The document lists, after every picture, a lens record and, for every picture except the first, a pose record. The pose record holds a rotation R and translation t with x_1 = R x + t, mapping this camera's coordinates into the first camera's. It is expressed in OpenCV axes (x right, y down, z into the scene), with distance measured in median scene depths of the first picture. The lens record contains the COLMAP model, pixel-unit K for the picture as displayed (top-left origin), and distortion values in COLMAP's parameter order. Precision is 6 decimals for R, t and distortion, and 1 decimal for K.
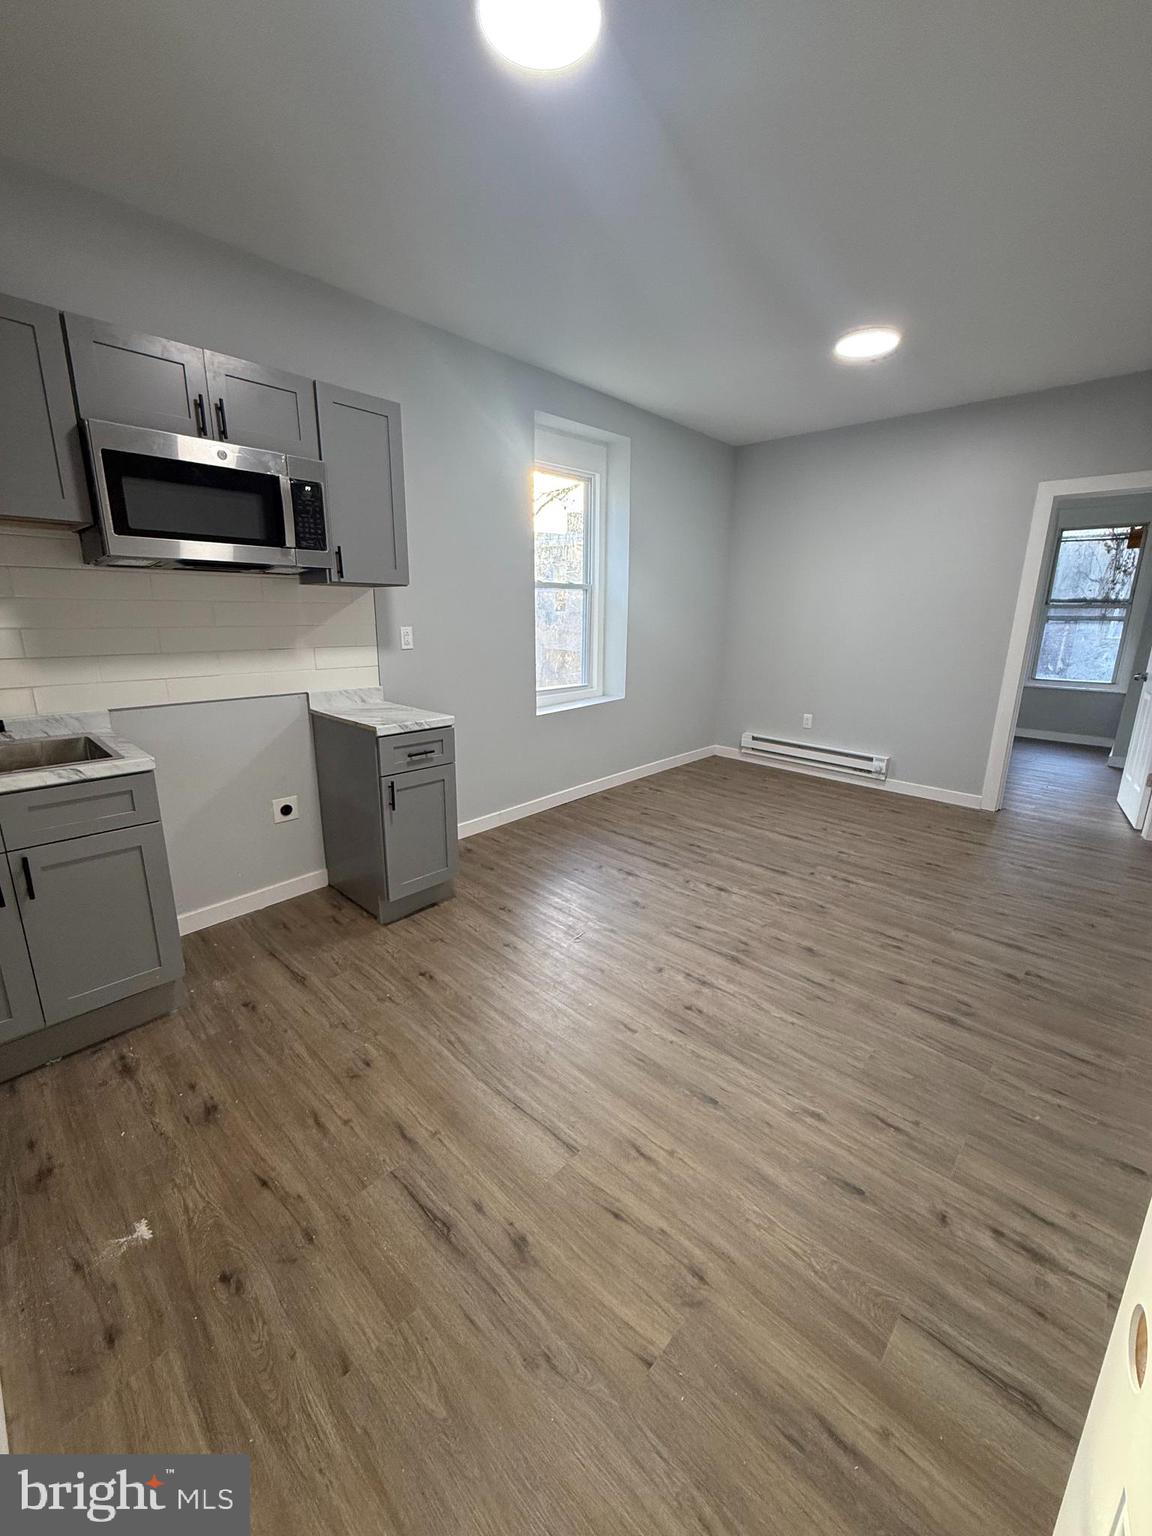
lens RADIAL K [[609.9, 0, 575.3], [0, 609.9, 763.3], [0, 0, 1]] dist [-0.000875, -0.000052]
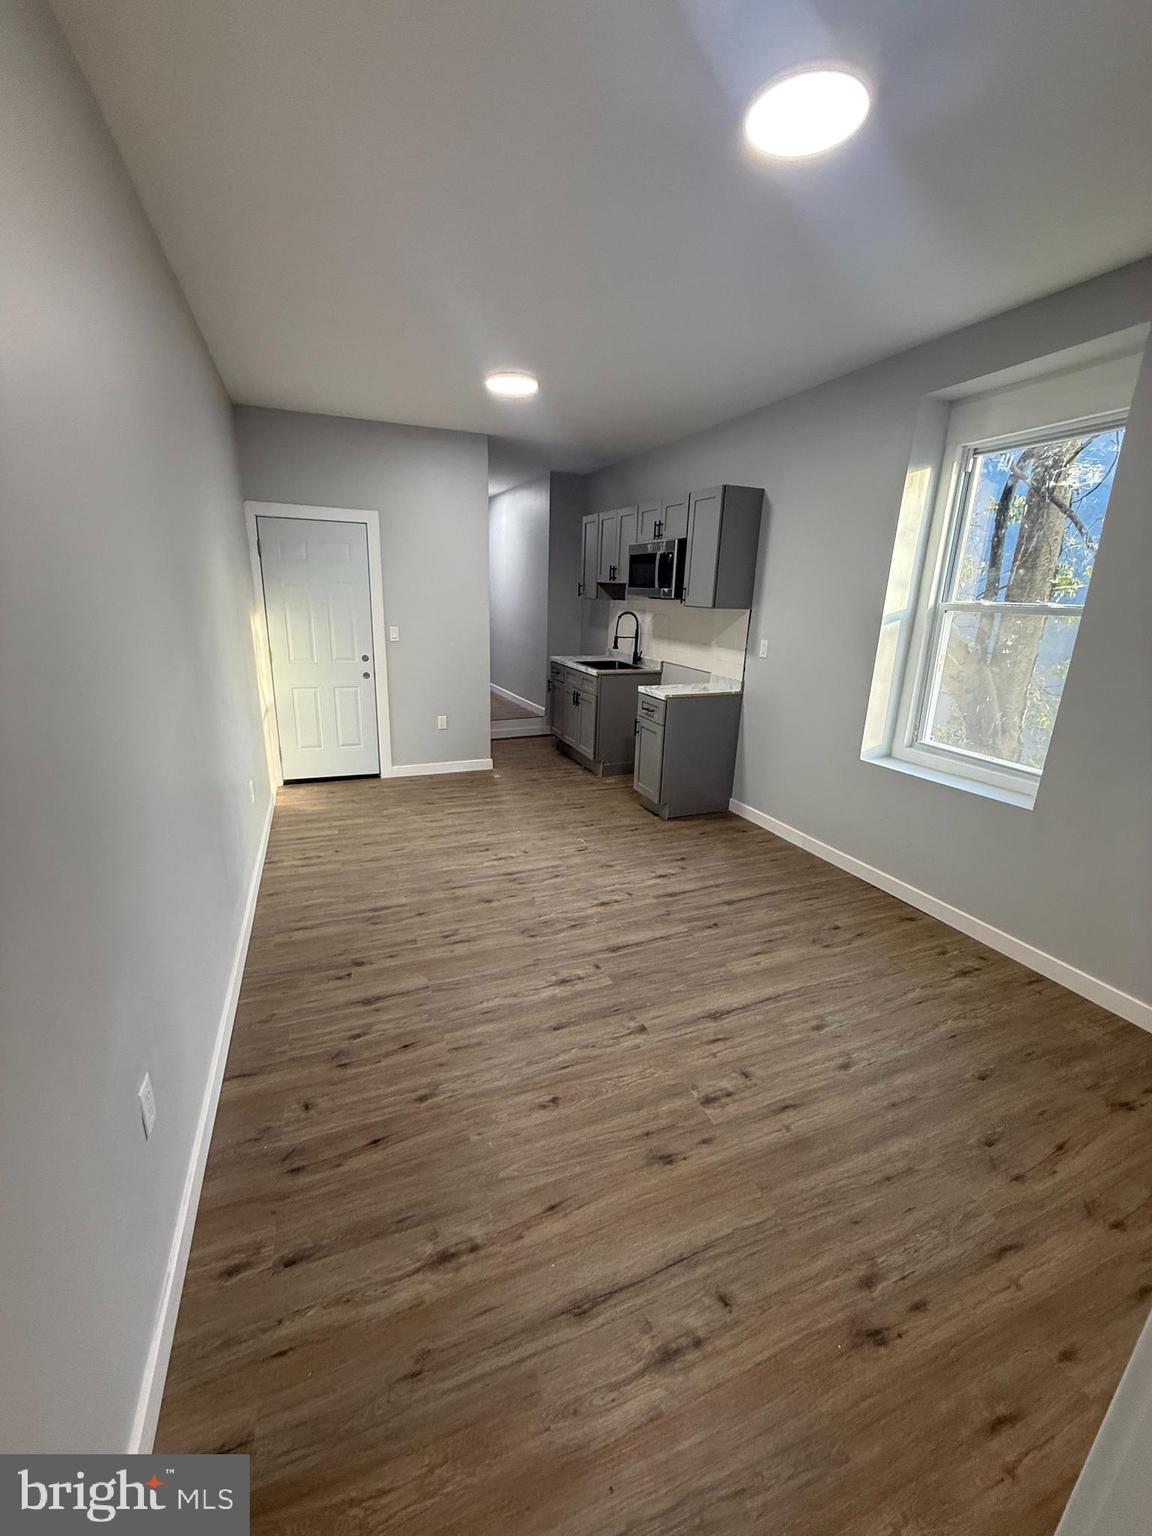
lens RADIAL K [[618.3, 0, 576.1], [0, 618.3, 763.2], [0, 0, 1]] dist [-0.000060, 0.000008]
pose [[-0.422326, 0.226079, -0.877798, 1.114210], [-0.253275, 0.900394, 0.353754, -0.359617], [0.870341, 0.371724, -0.323000, 1.205724]]
